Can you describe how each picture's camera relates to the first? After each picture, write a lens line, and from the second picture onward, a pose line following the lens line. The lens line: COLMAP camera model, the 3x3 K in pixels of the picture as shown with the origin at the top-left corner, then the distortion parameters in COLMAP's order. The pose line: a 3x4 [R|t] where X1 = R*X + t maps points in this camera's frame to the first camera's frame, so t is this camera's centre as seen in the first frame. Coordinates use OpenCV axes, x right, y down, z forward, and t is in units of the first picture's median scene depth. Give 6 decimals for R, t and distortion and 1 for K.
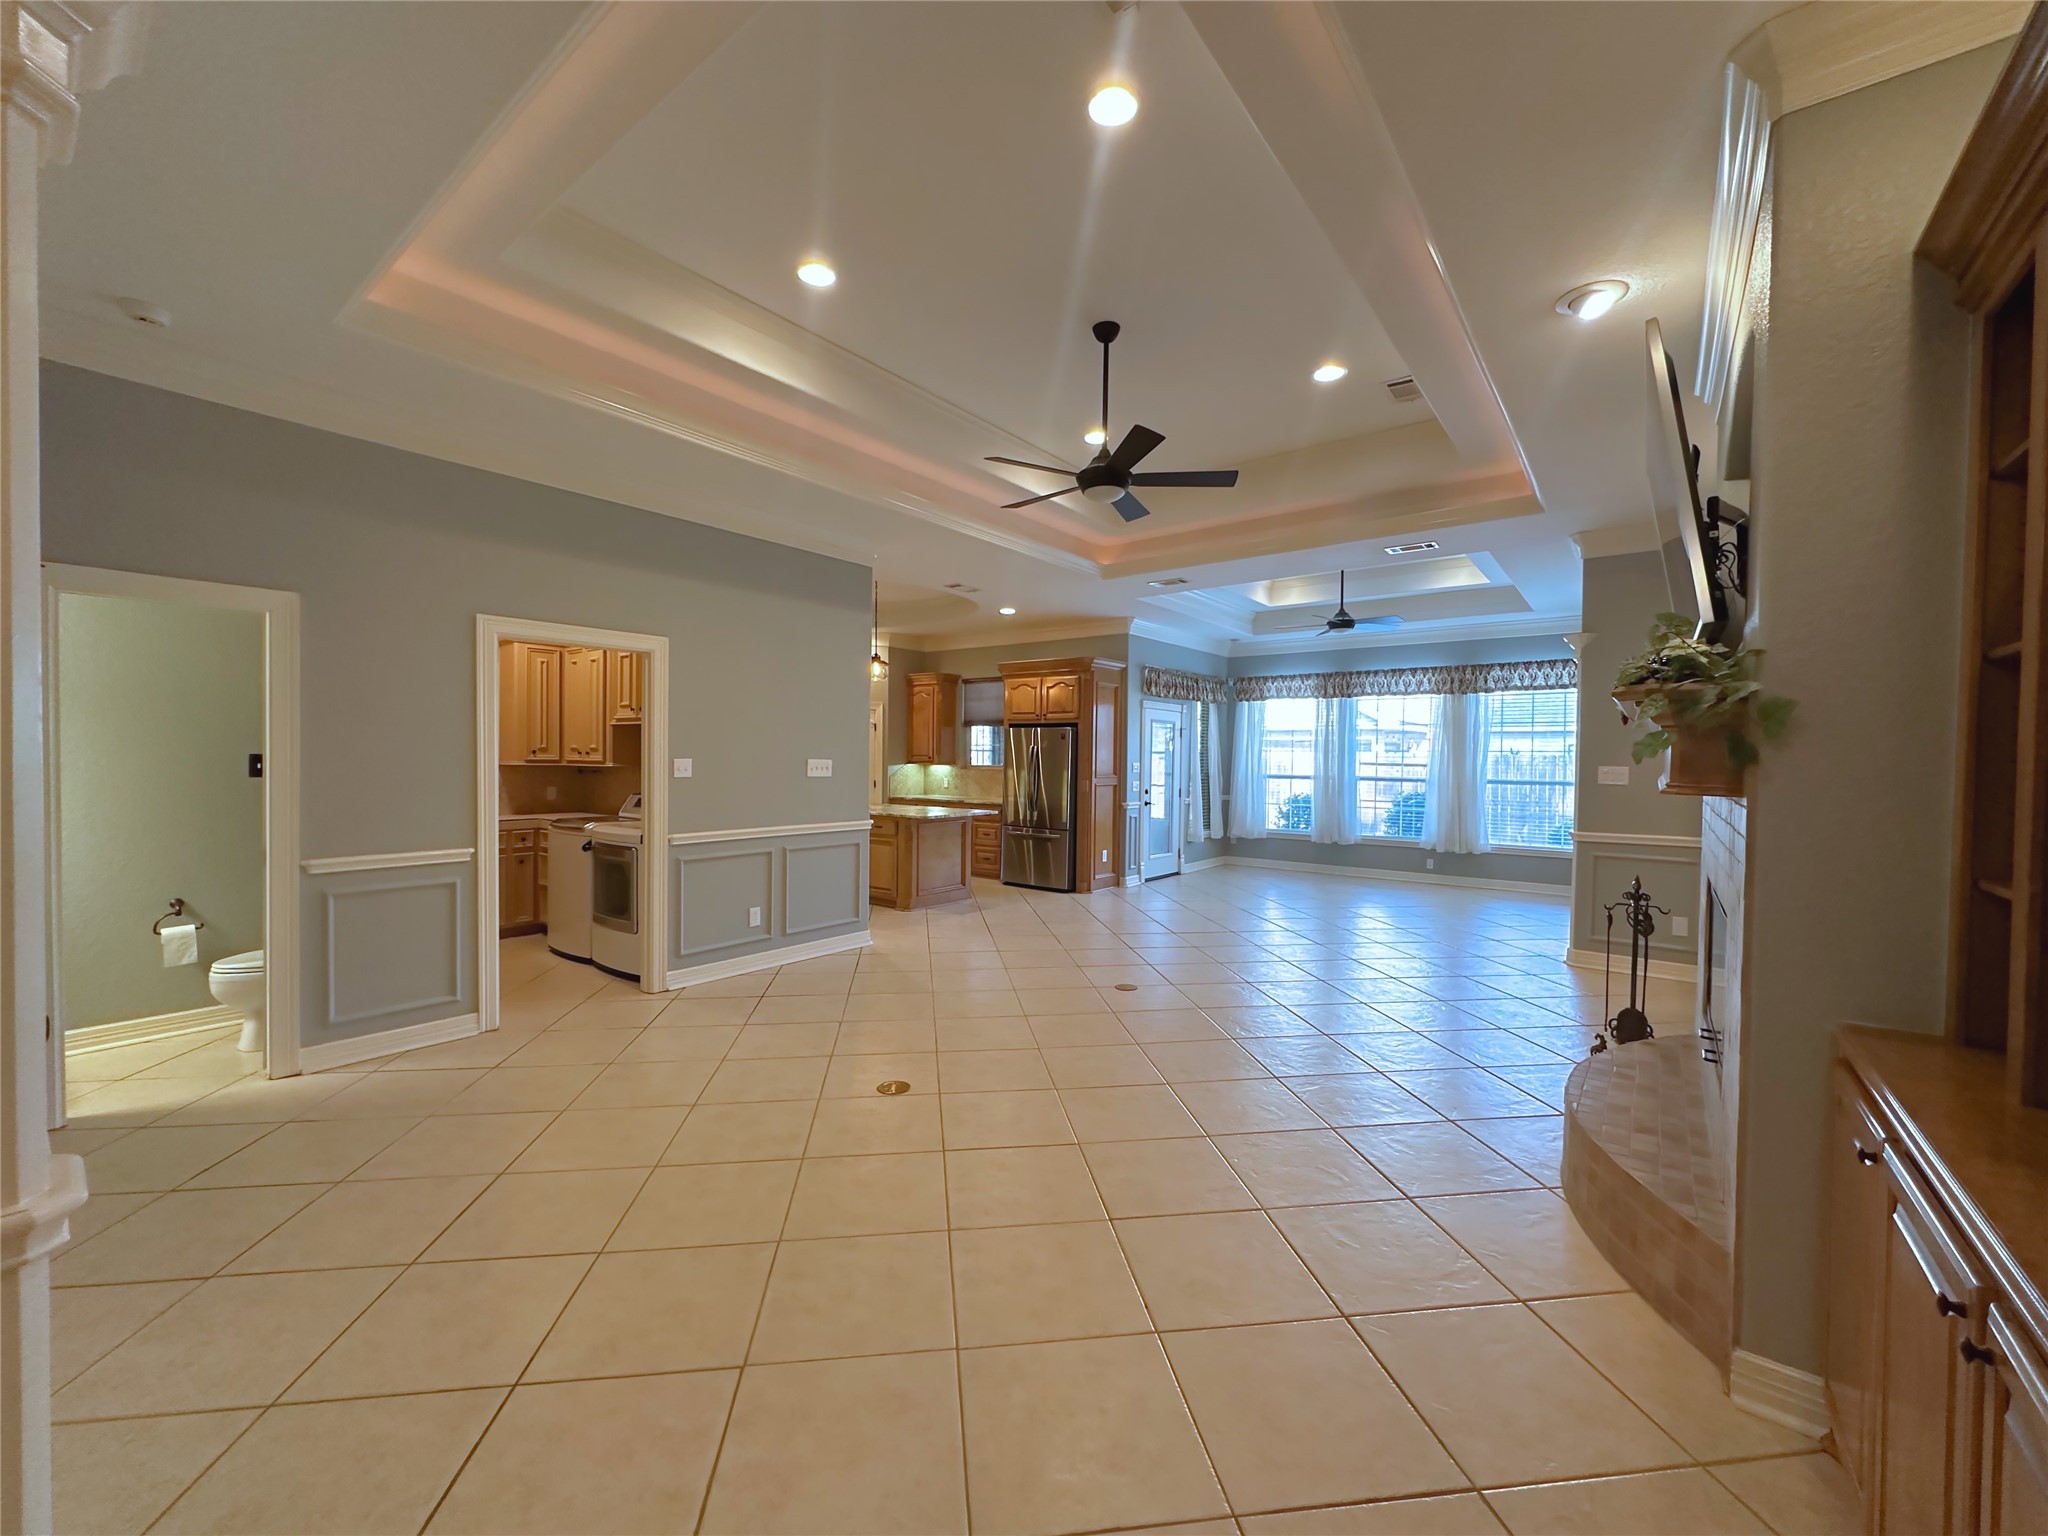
lens RADIAL K [[821.5, 0, 1026.3], [0, 821.5, 771.2], [0, 0, 1]] dist [0.001299, 0.000291]
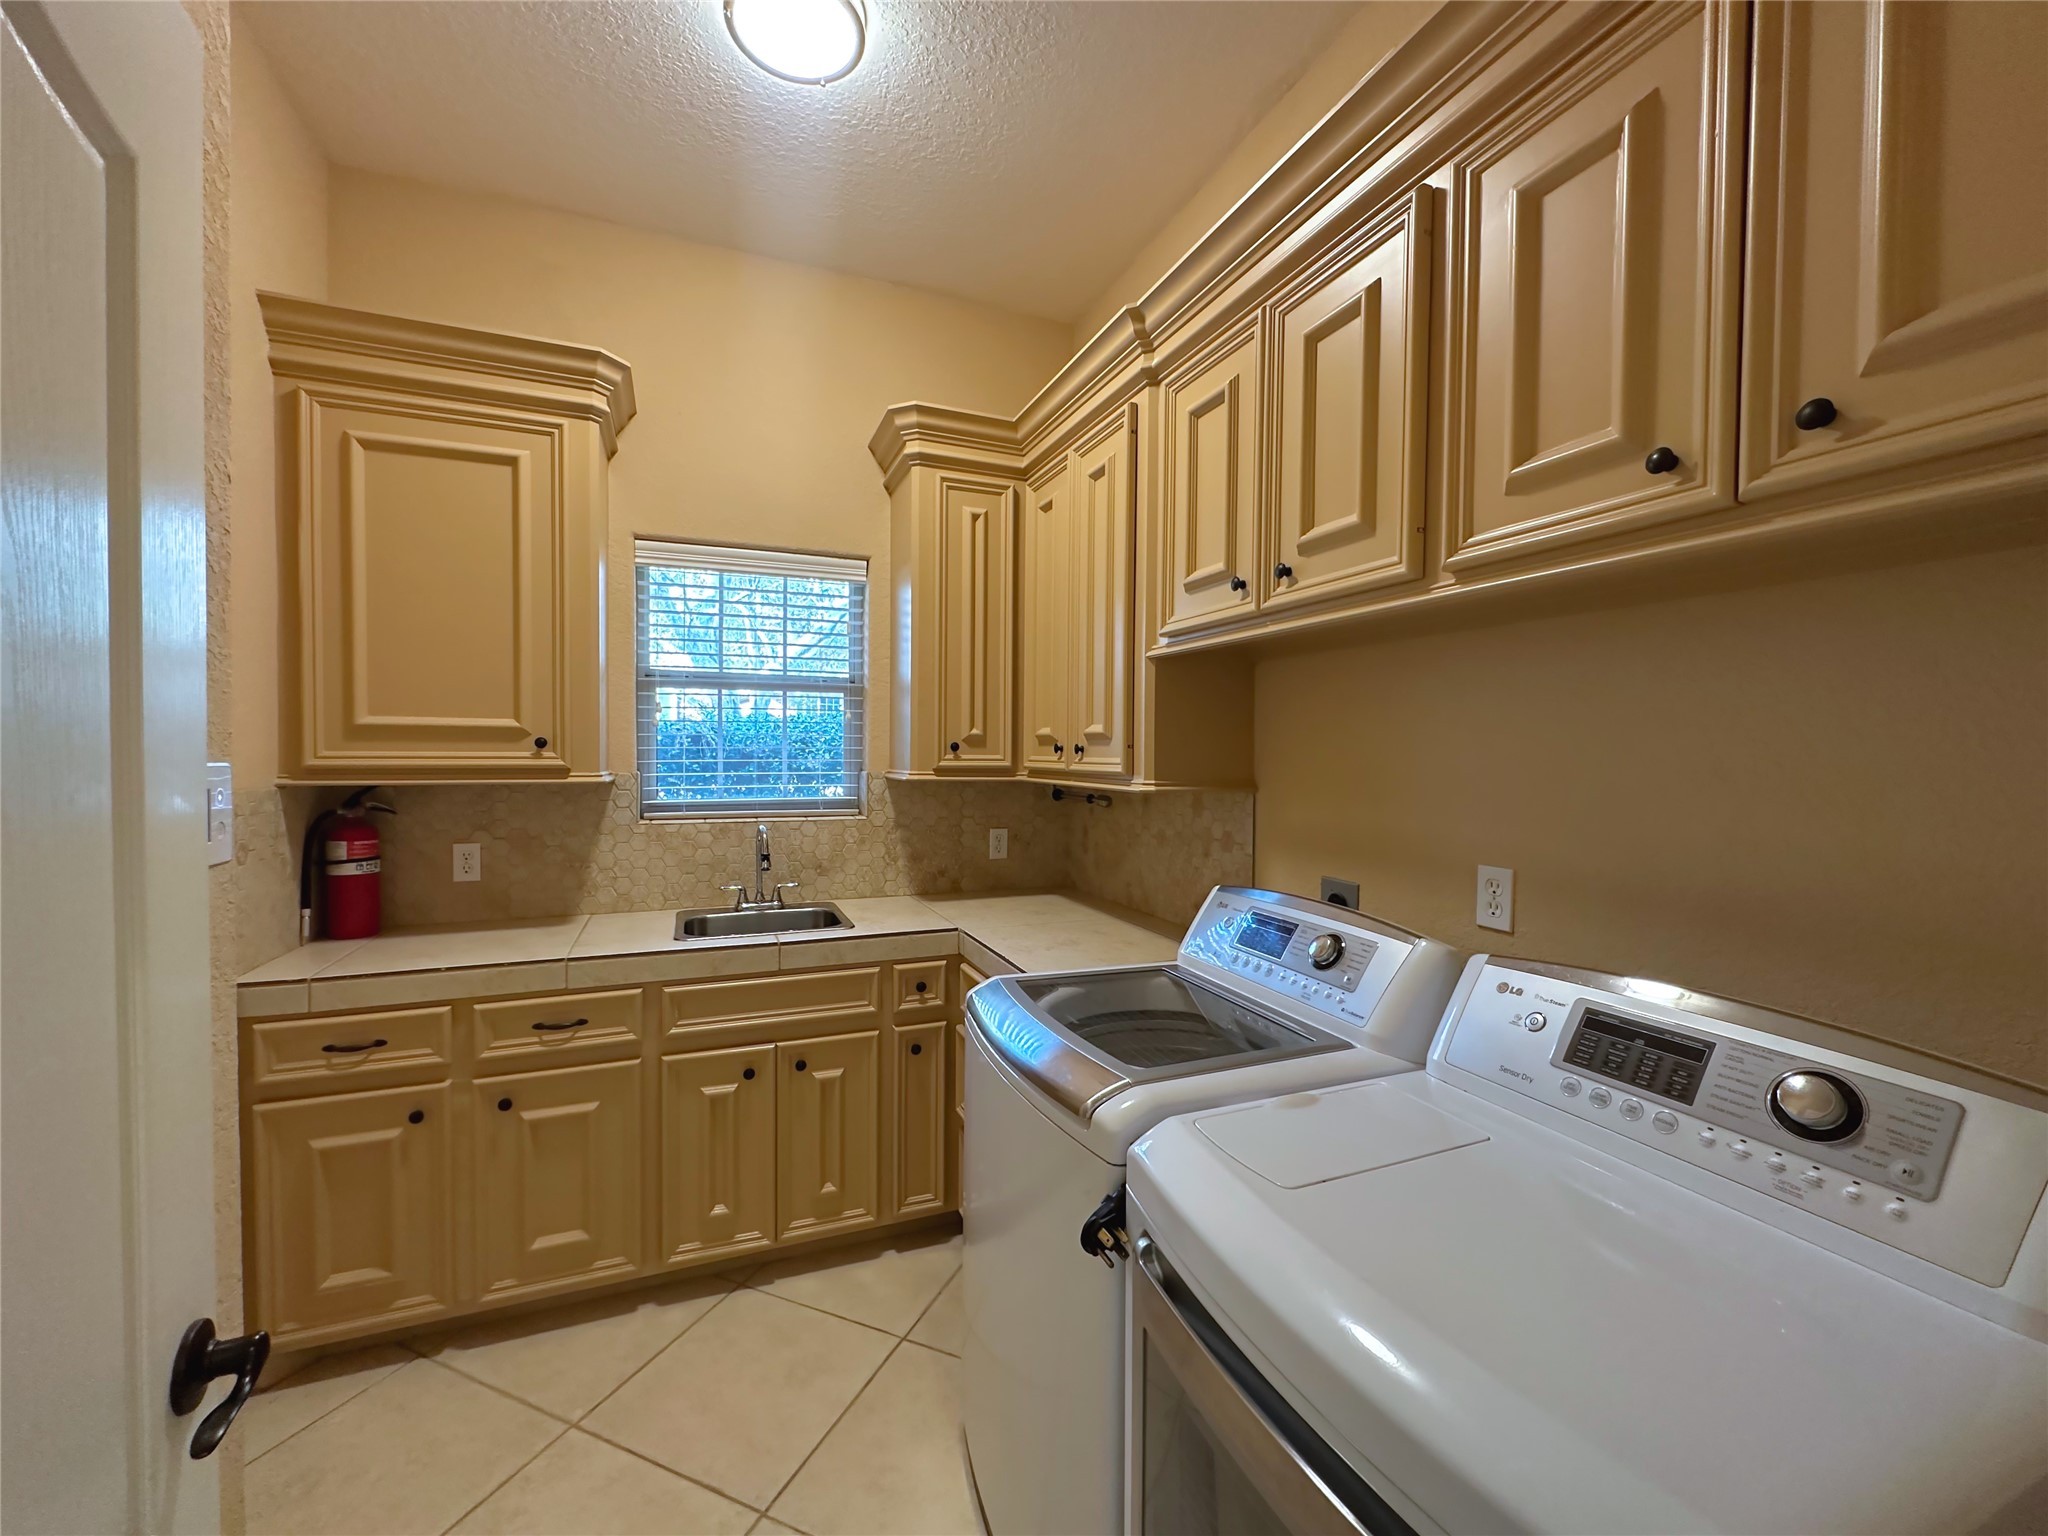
lens RADIAL K [[819.3, 0, 1023.1], [0, 819.3, 768.3], [0, 0, 1]] dist [-0.002198, 0.000377]
pose [[0.864200, 0.007202, -0.503097, -0.377628], [-0.006854, 0.999973, 0.002541, -0.014756], [0.503102, 0.001252, 0.864226, 0.684430]]
